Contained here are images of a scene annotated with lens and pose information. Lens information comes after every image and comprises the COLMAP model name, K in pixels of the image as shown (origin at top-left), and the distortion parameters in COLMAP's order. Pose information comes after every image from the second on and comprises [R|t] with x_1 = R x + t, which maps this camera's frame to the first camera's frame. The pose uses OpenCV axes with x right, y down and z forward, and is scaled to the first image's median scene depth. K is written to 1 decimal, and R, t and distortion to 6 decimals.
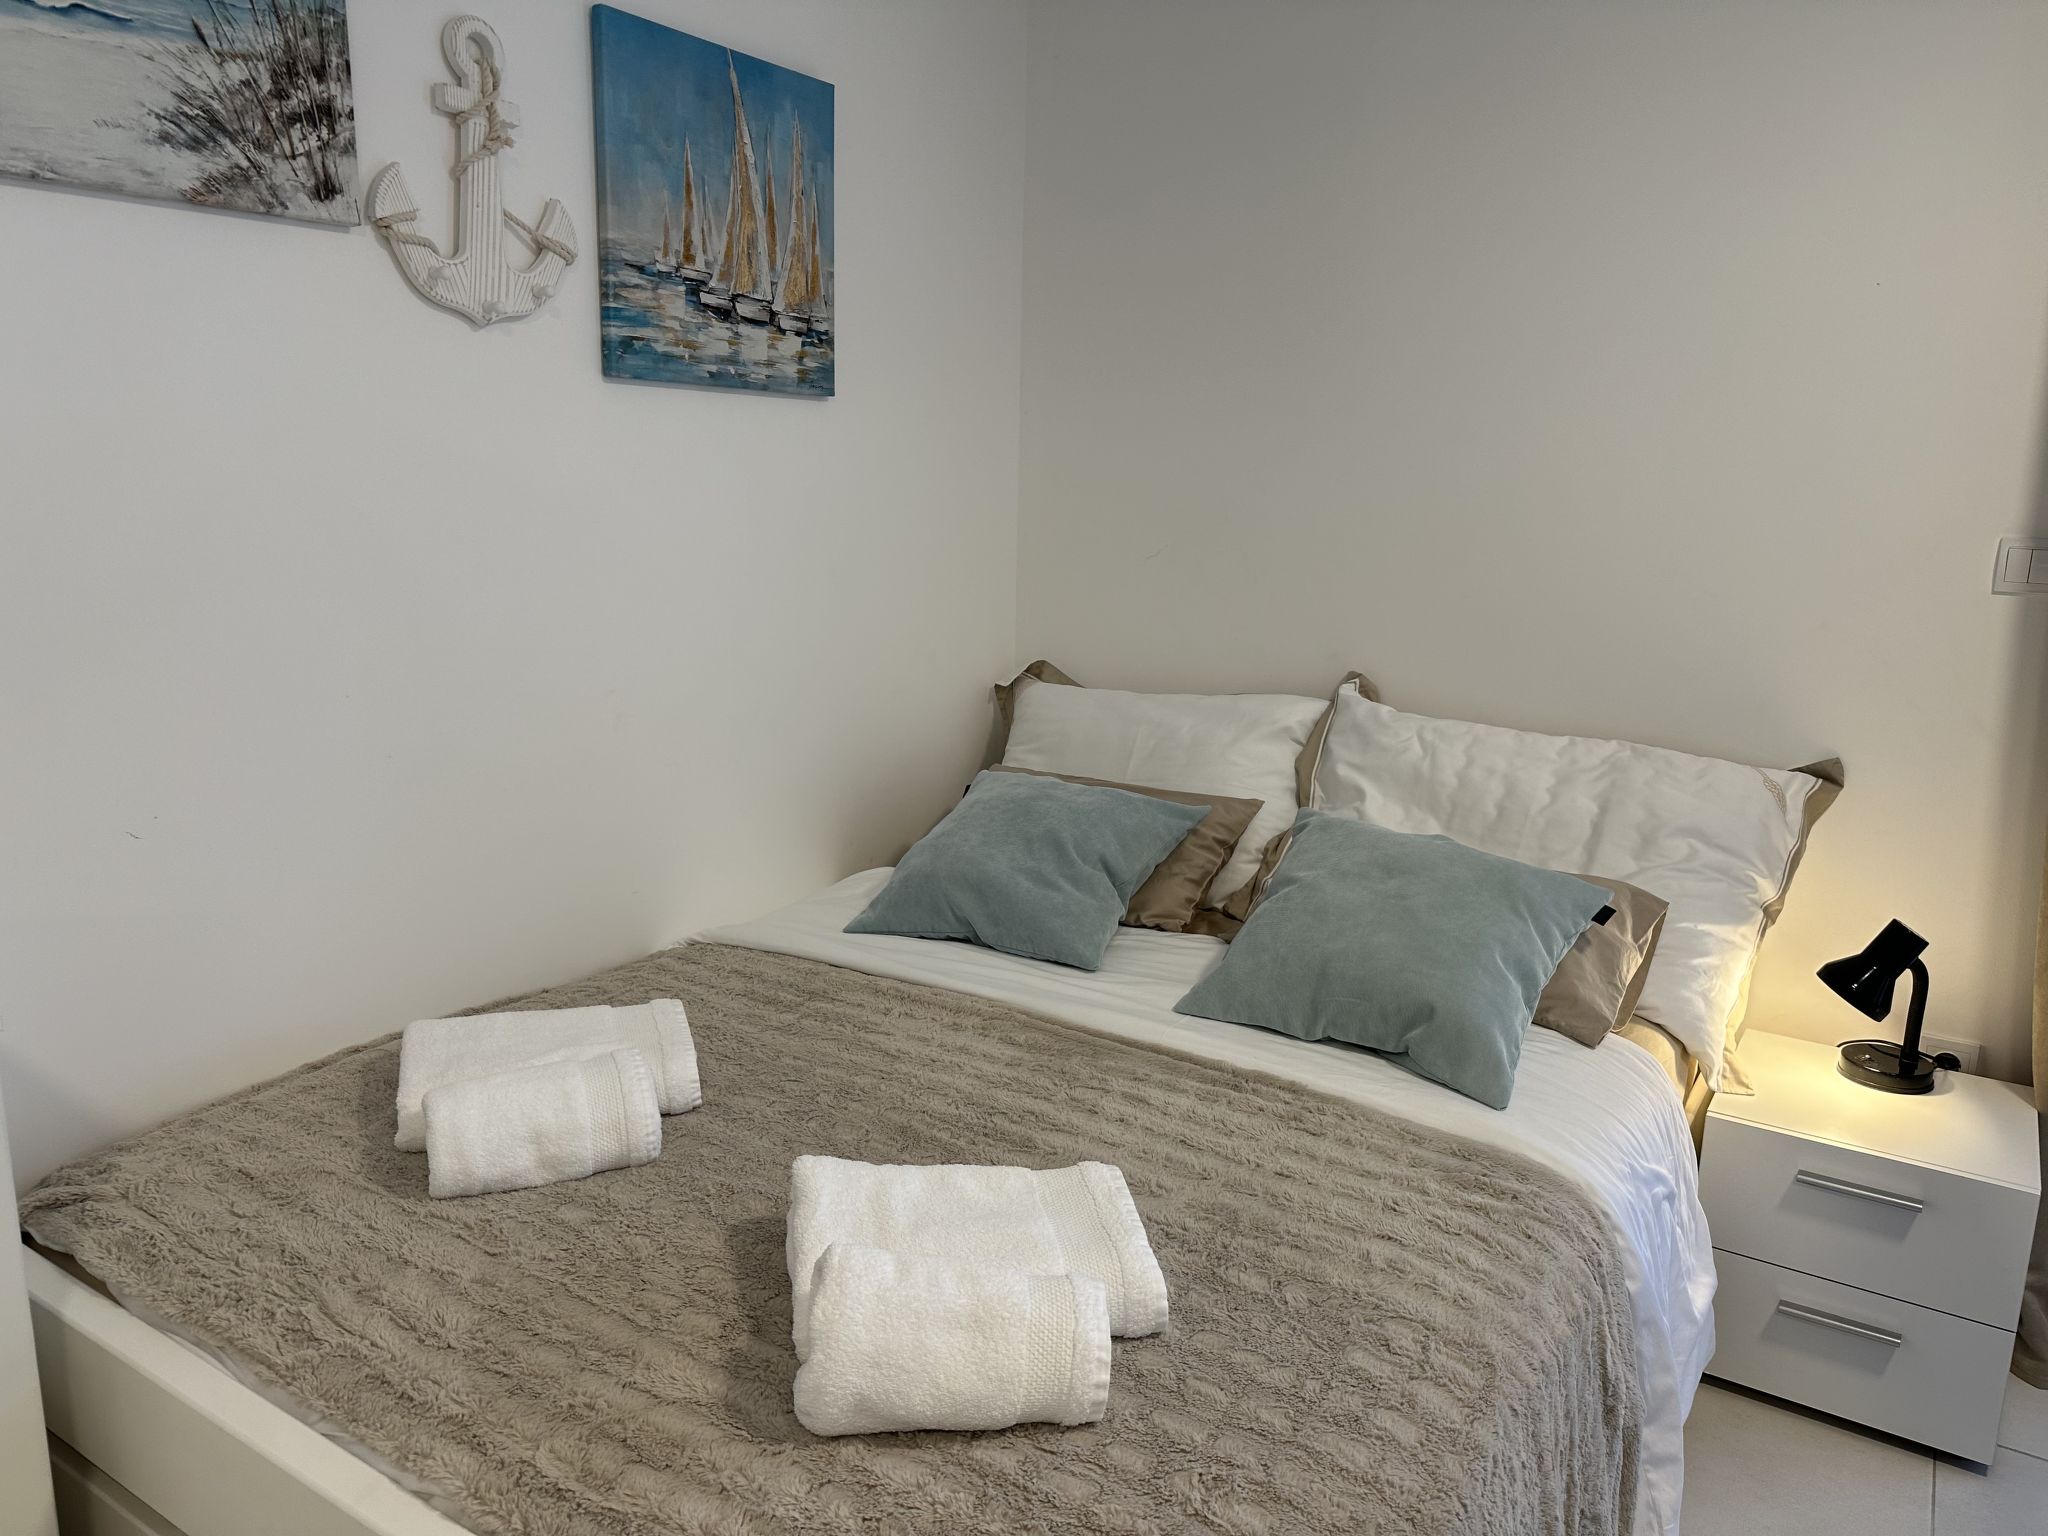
lens RADIAL K [[1458.3, 0, 1023.4], [0, 1458.3, 771.9], [0, 0, 1]] dist [0.022072, -0.022135]
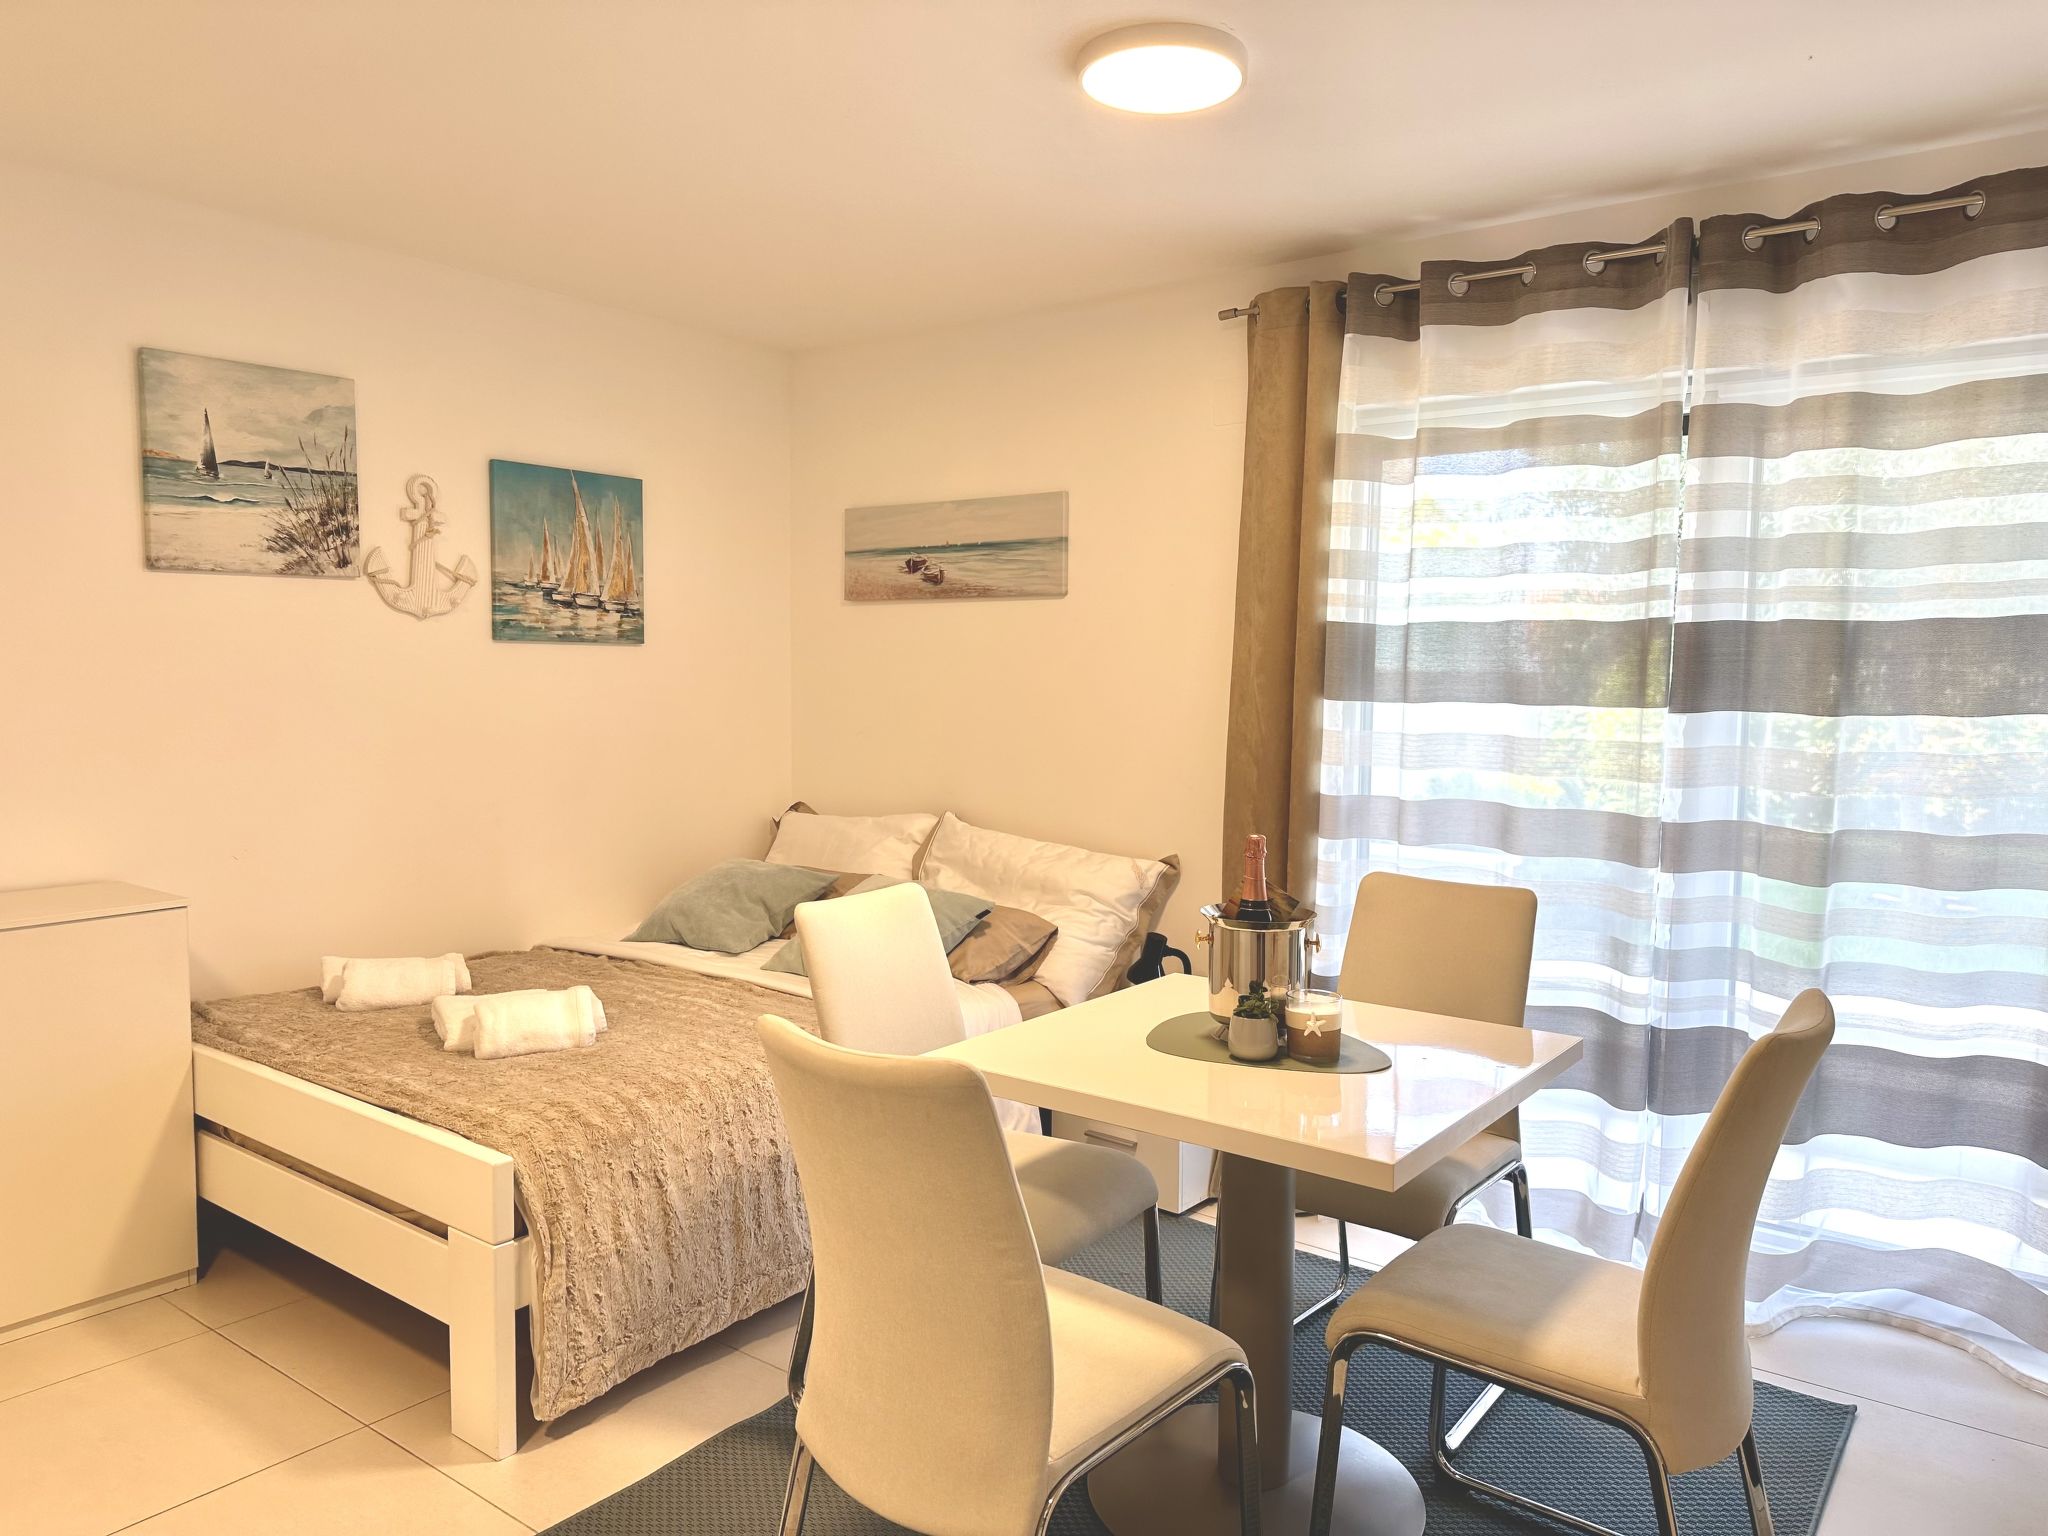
lens RADIAL K [[1458.3, 0, 1035.3], [0, 1458.3, 804.6], [0, 0, 1]] dist [0.022072, -0.022135]
pose [[0.996234, 0.004039, -0.086615, 0.590112], [-0.013713, 0.993683, -0.111378, 0.150138], [0.085618, 0.112147, 0.989996, -0.819671]]
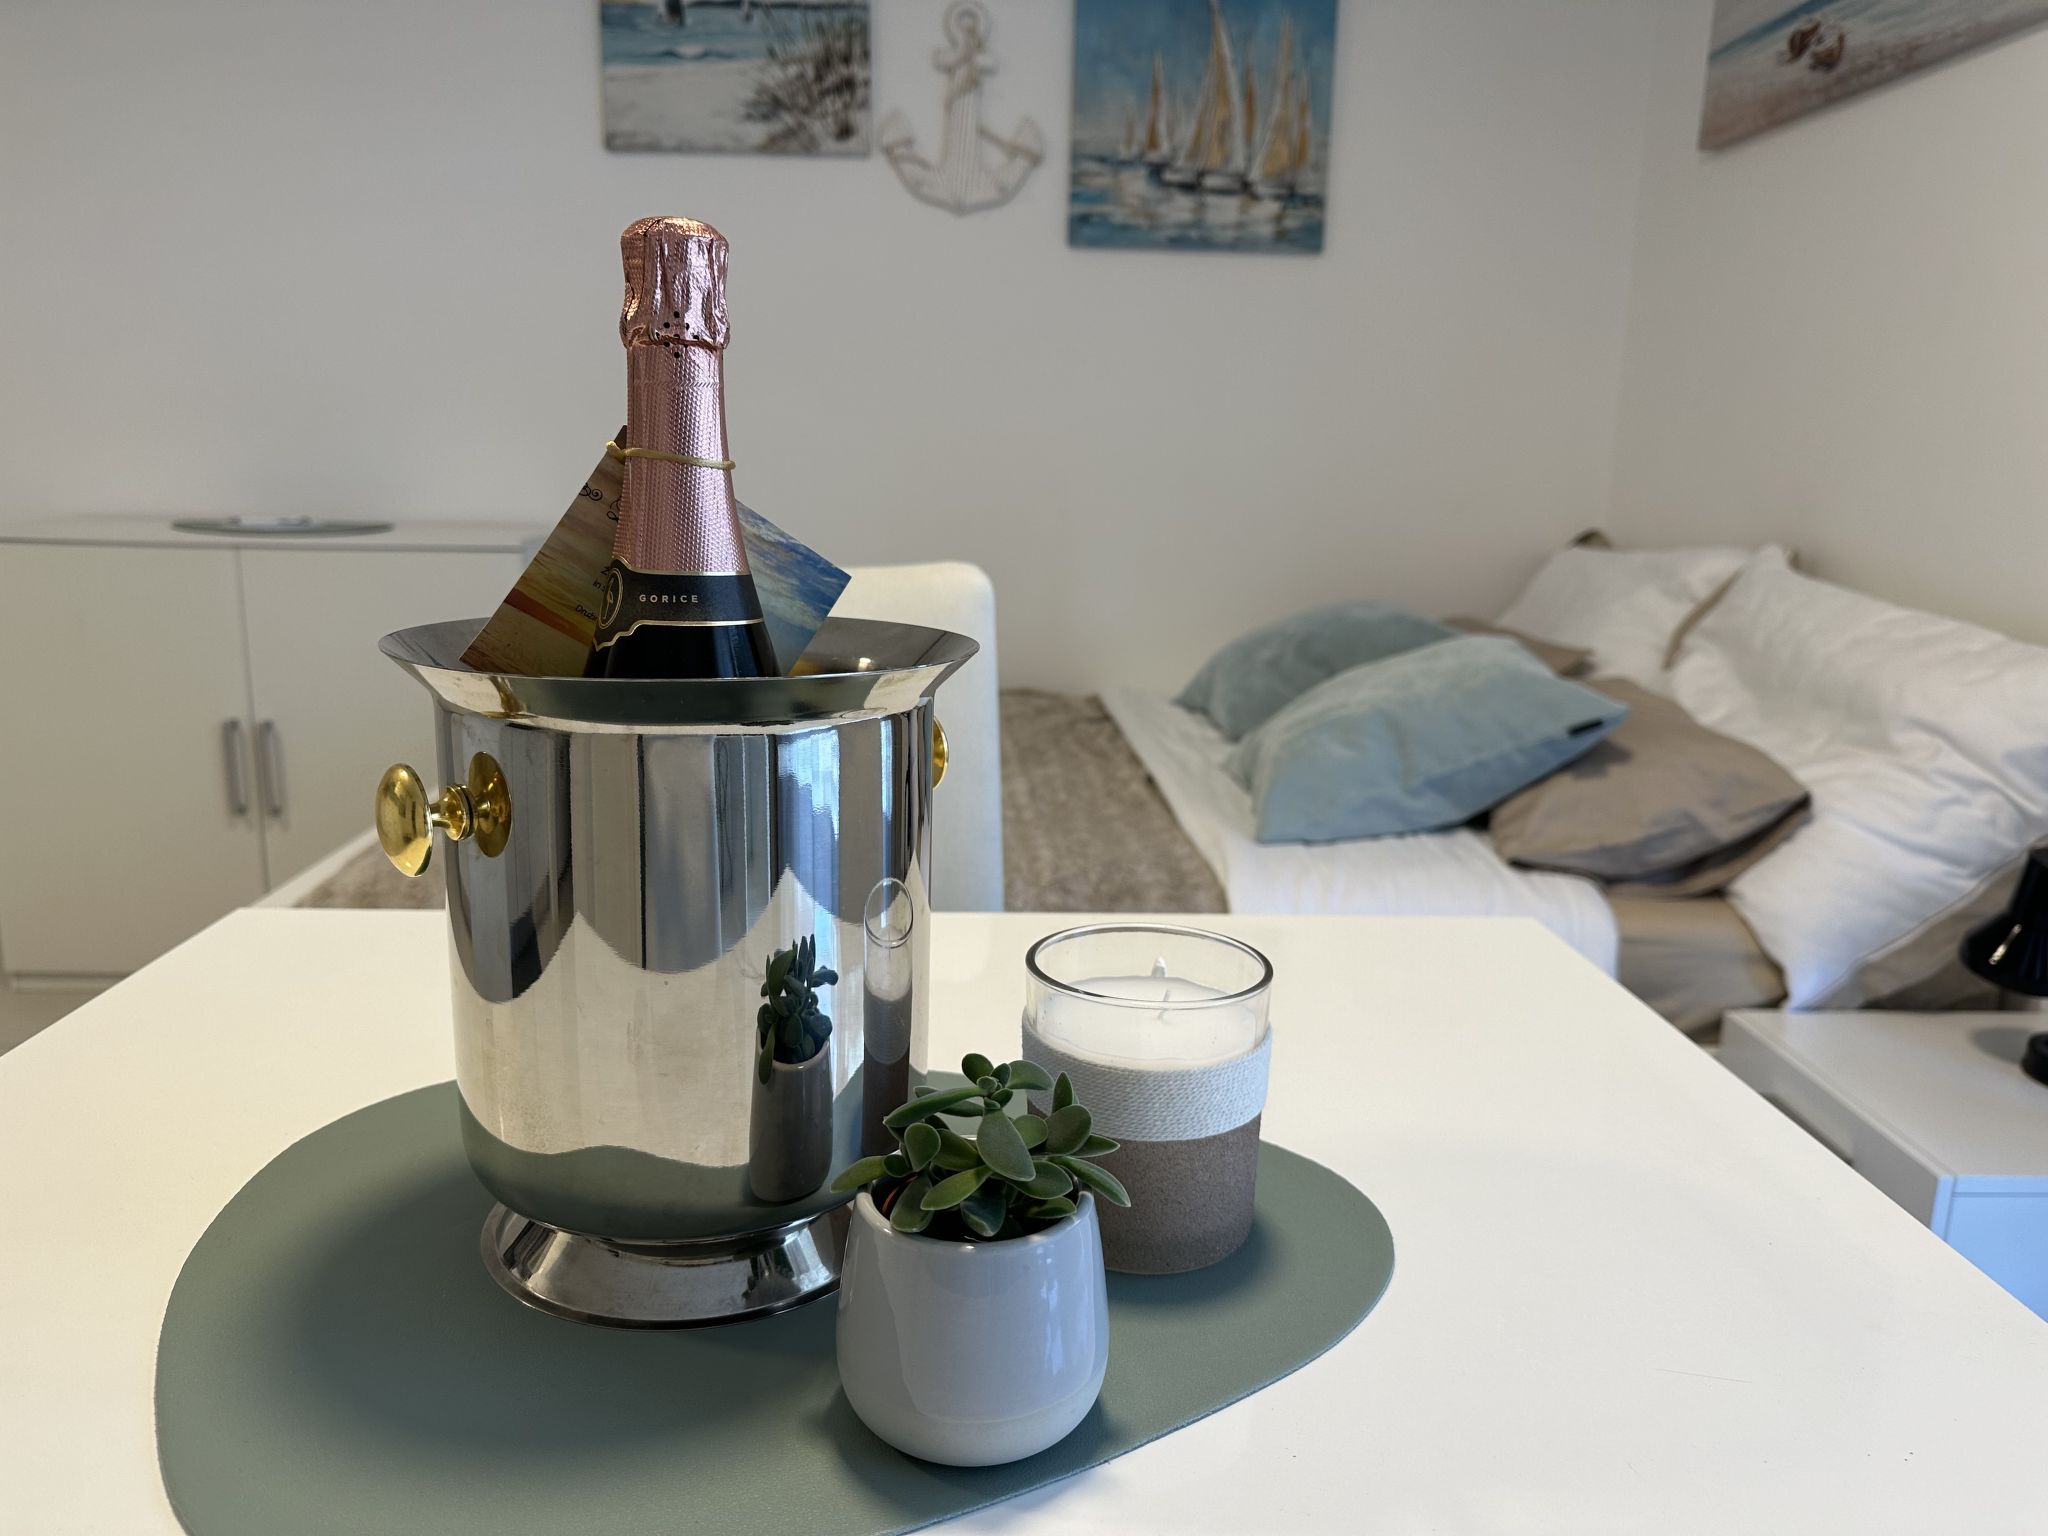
lens RADIAL K [[1458.3, 0, 1024.2], [0, 1458.3, 762.9], [0, 0, 1]] dist [0.022072, -0.022135]
pose [[0.560615, 0.175150, -0.809341, 0.866062], [-0.184612, 0.979212, 0.084035, 0.093647], [0.807236, 0.102303, 0.581296, 0.228023]]
